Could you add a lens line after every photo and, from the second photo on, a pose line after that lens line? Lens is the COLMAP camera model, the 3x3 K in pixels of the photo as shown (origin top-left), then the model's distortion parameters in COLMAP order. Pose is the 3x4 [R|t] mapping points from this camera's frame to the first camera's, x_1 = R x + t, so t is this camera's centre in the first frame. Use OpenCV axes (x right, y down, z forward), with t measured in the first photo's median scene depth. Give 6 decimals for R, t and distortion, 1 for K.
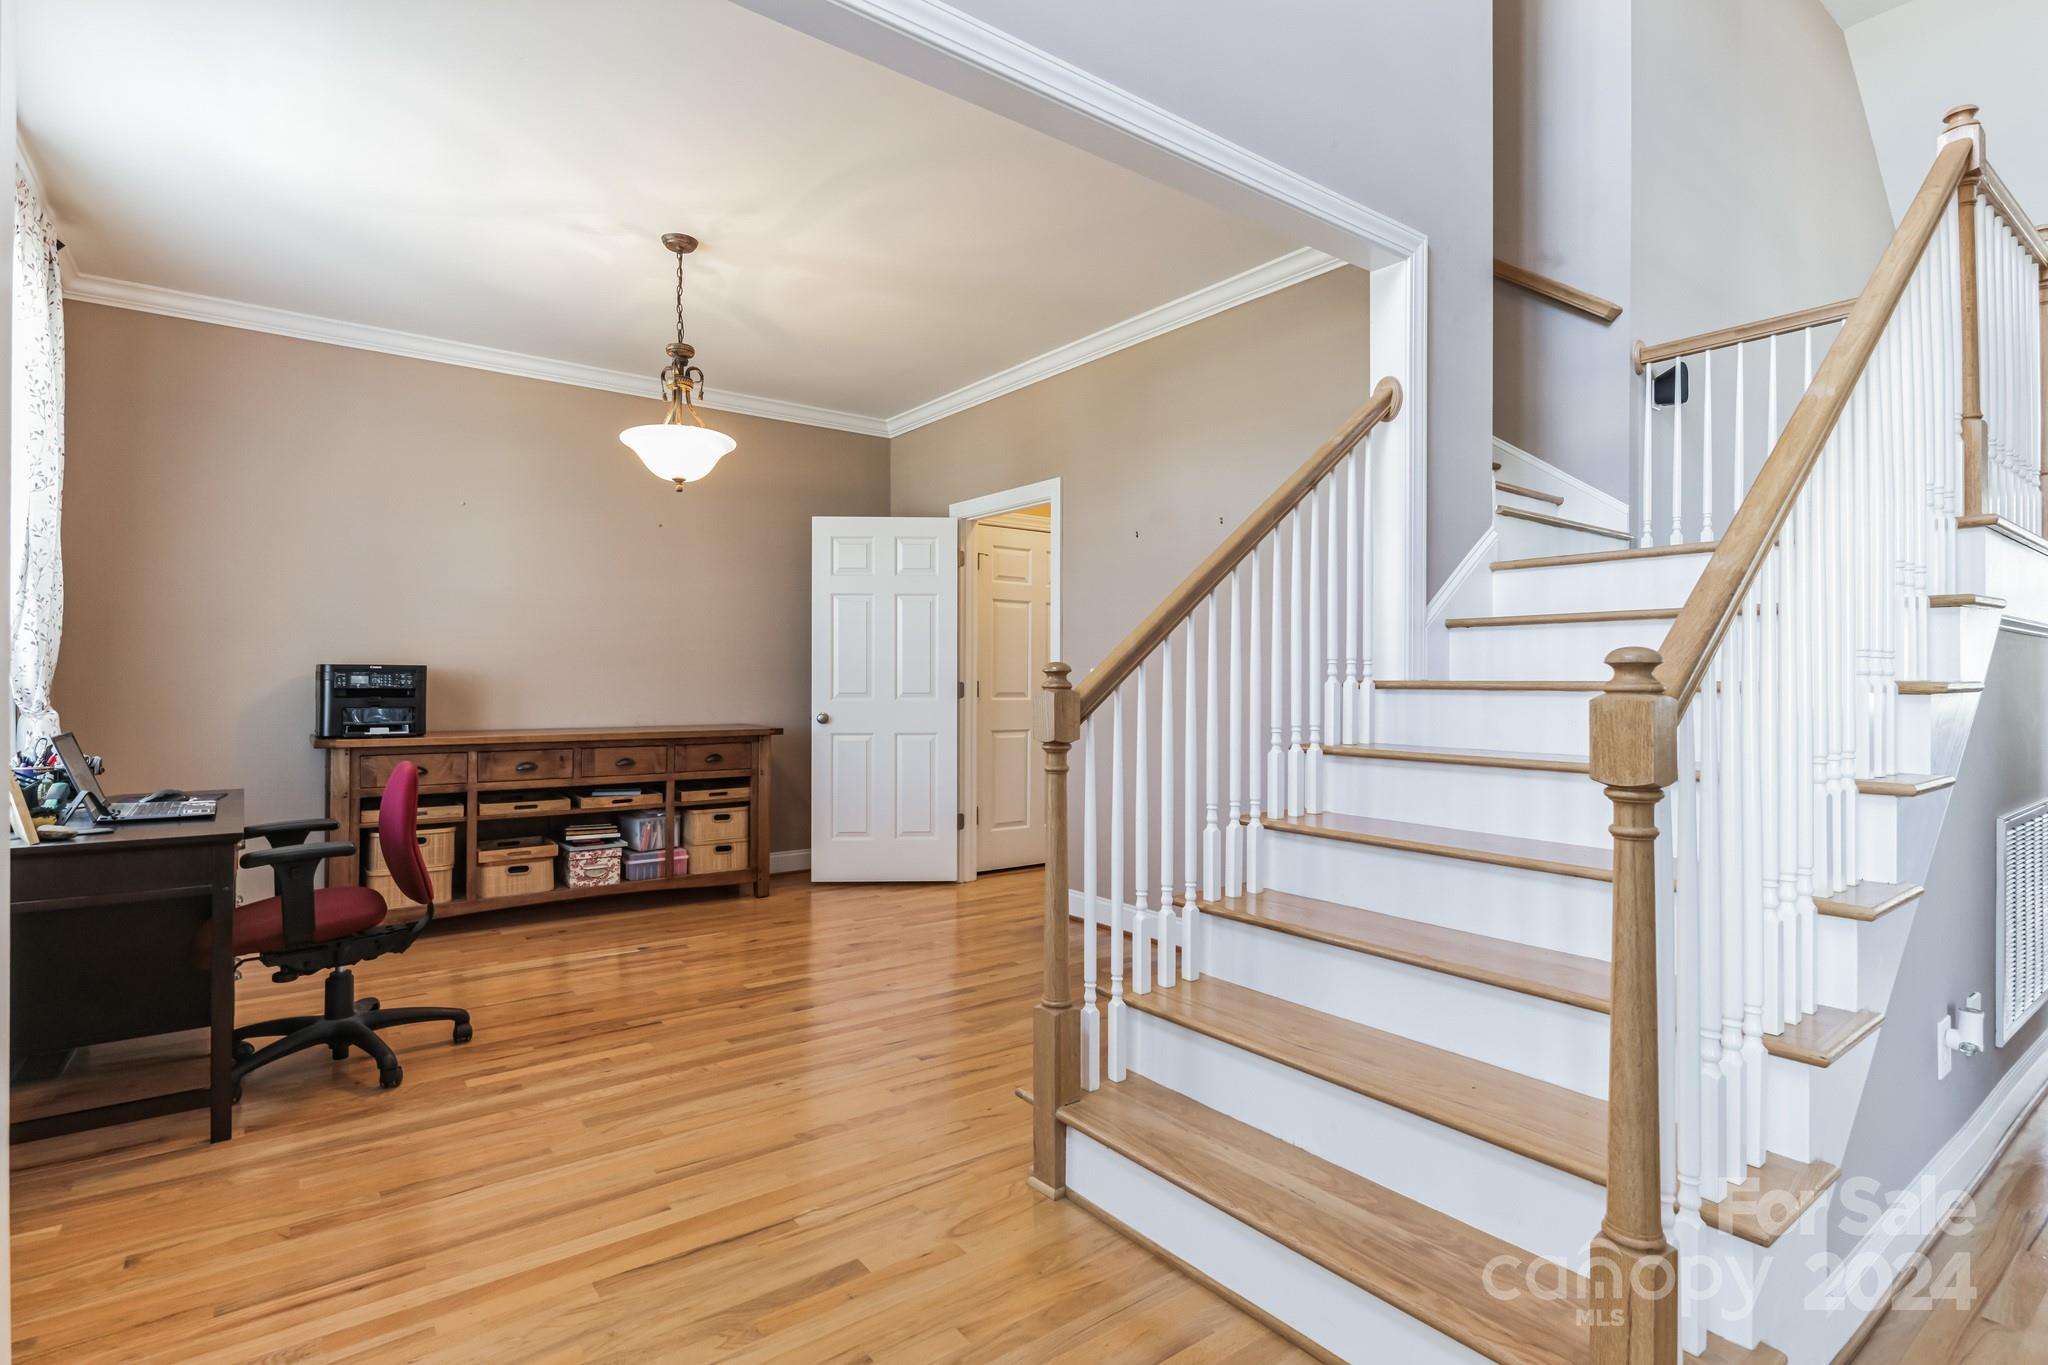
lens RADIAL K [[1001.2, 0, 1008.0], [0, 1001.2, 675.7], [0, 0, 1]] dist [0.003124, -0.002736]
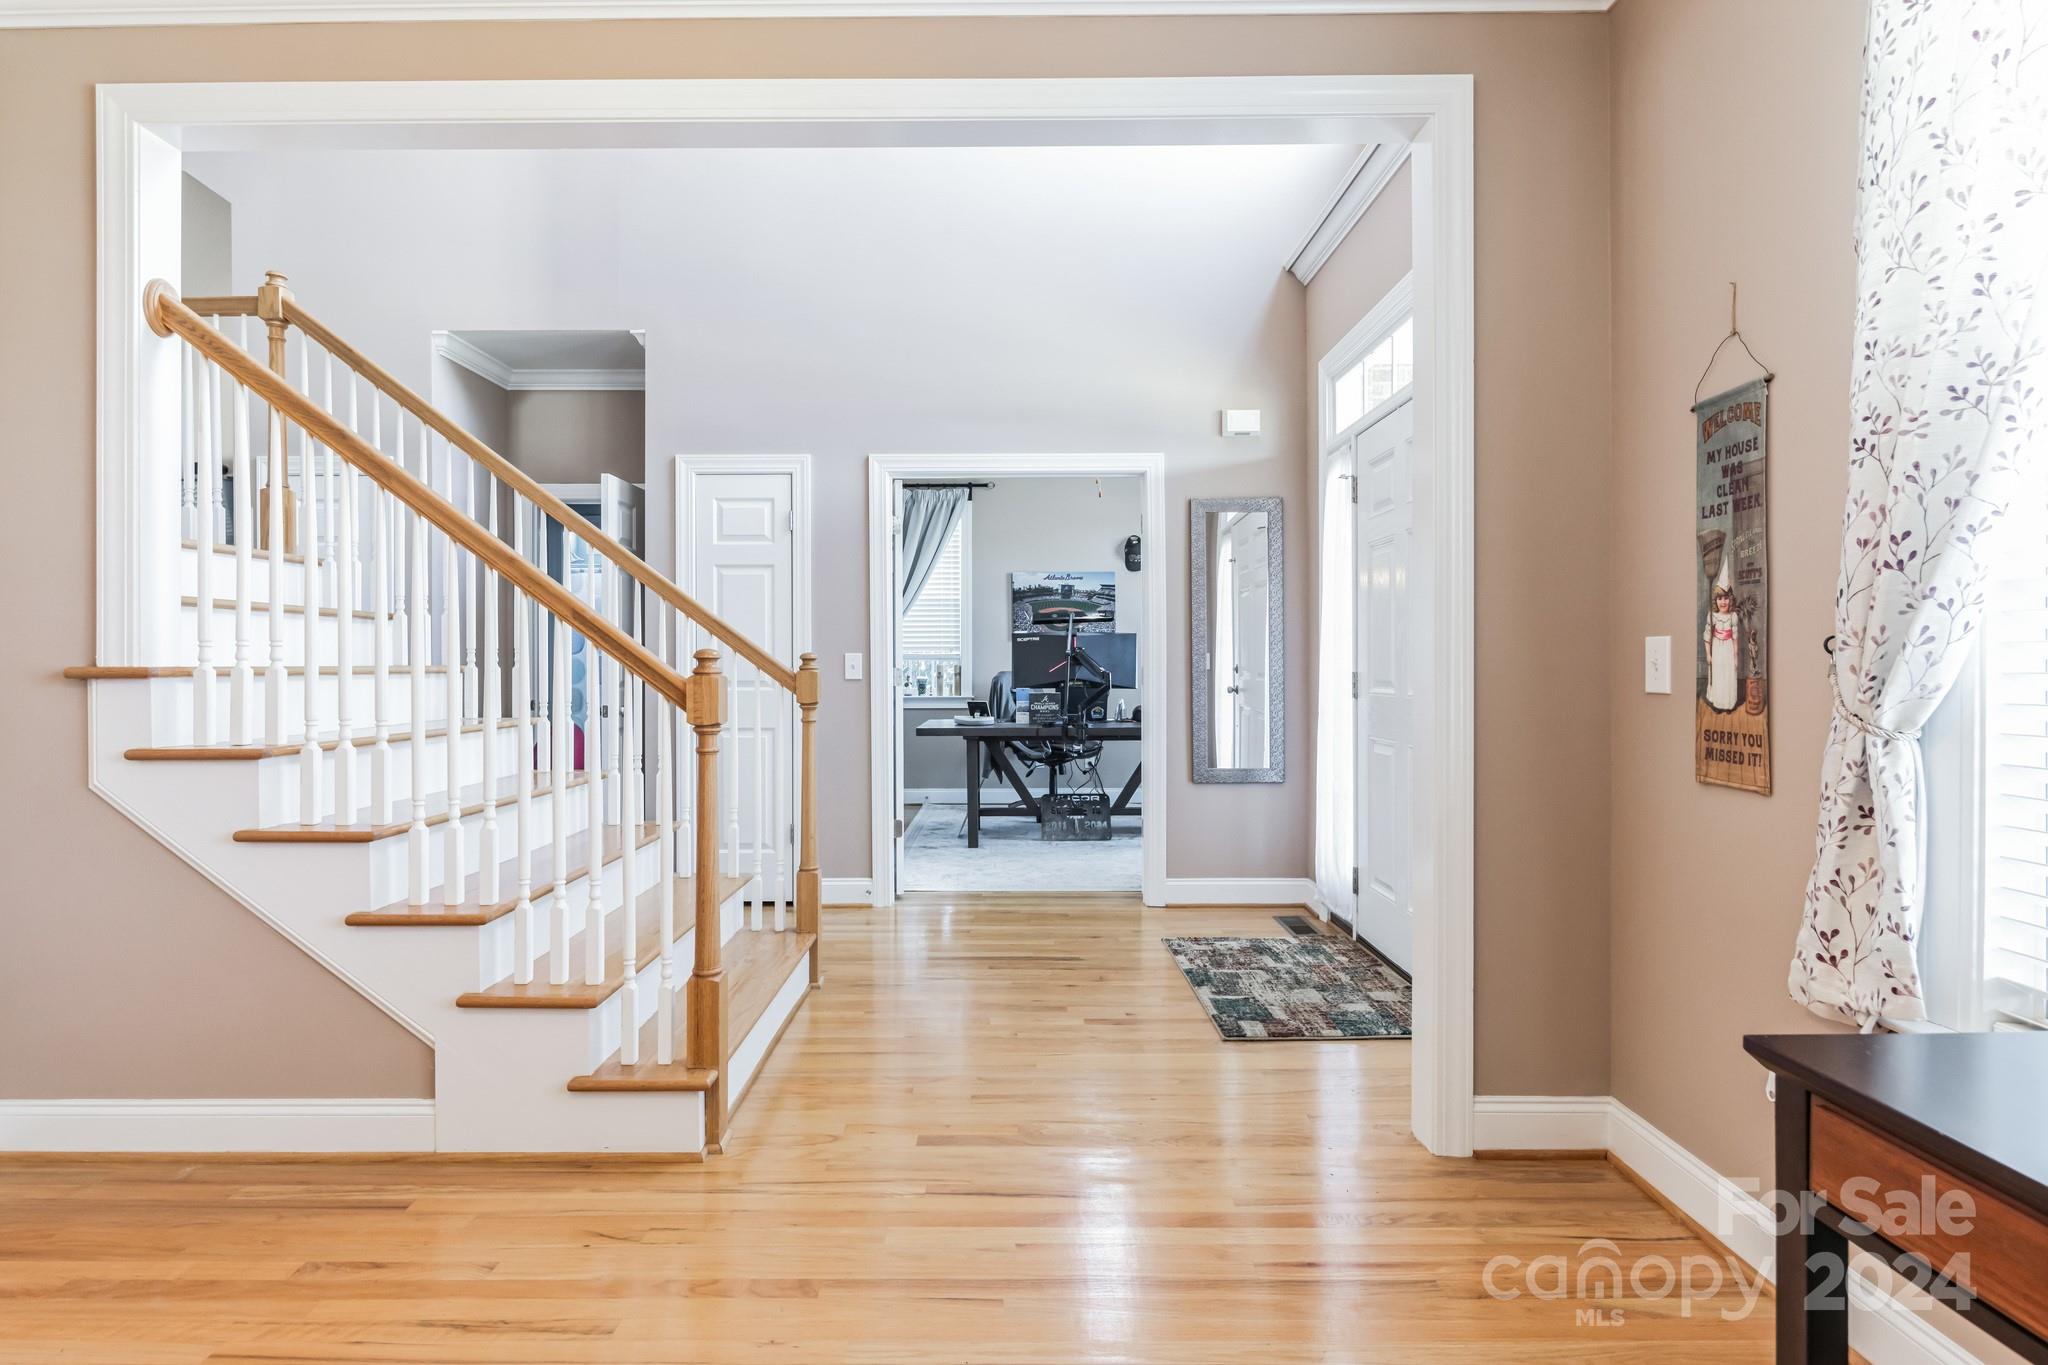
lens RADIAL K [[1001.2, 0, 1012.6], [0, 1001.2, 667.5], [0, 0, 1]] dist [0.003124, -0.002736]
pose [[-0.795761, -0.011737, 0.605497, -0.626721], [-0.008262, 0.999930, 0.008525, -0.003818], [-0.605554, 0.001781, -0.795802, 1.226012]]
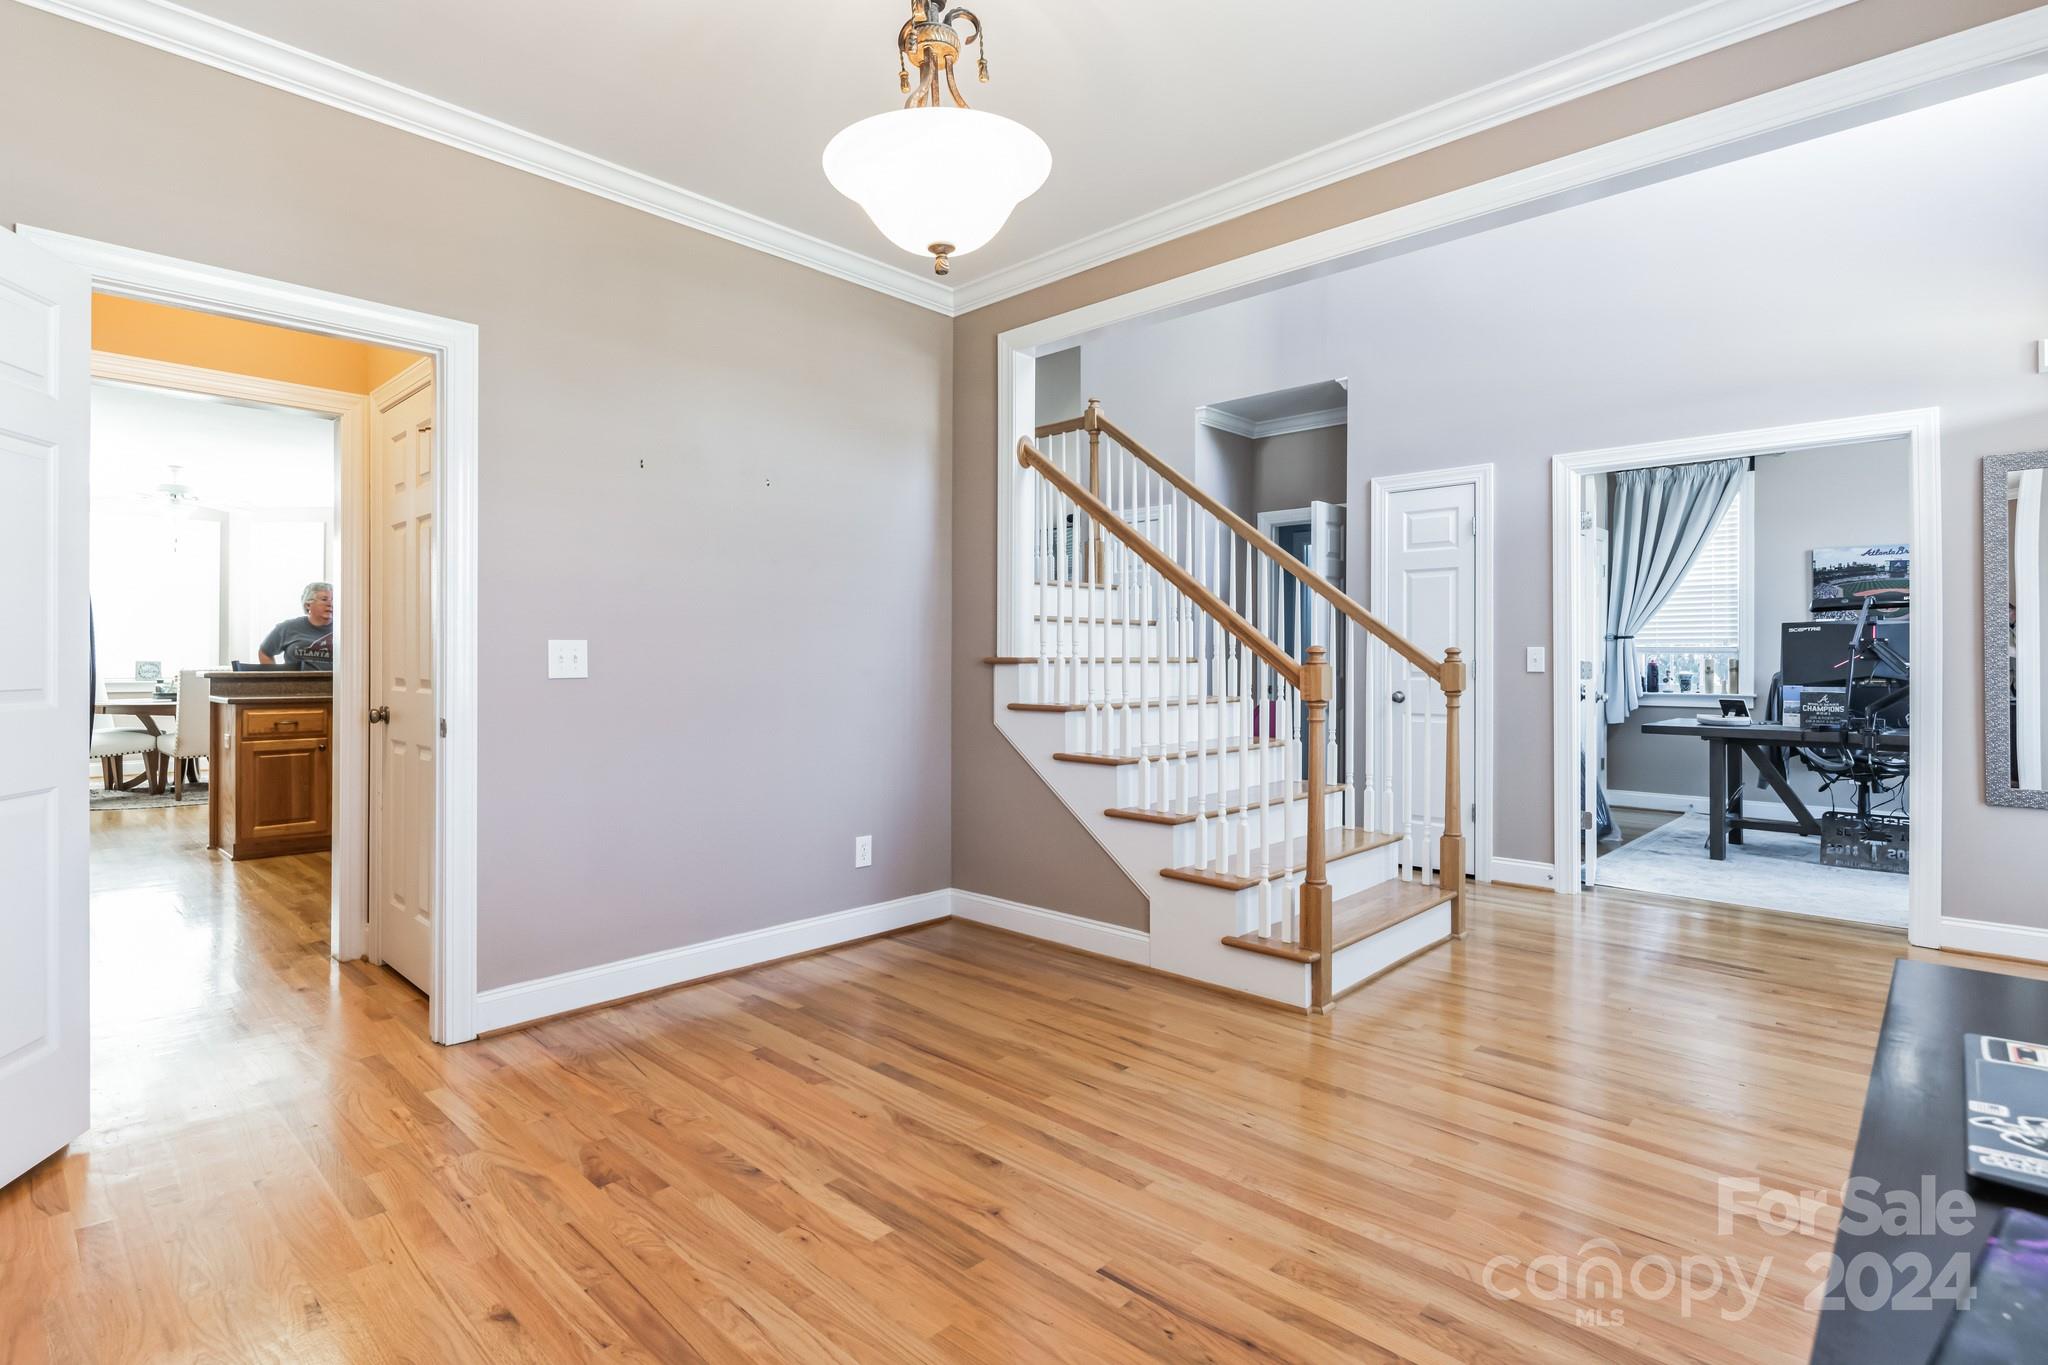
lens RADIAL K [[1001.2, 0, 1011.8], [0, 1001.2, 662.8], [0, 0, 1]] dist [0.003124, -0.002736]
pose [[-0.158318, -0.017168, 0.987239, -0.969279], [-0.005569, 0.999848, 0.016494, -0.007267], [-0.987372, -0.002887, -0.158390, 1.239386]]
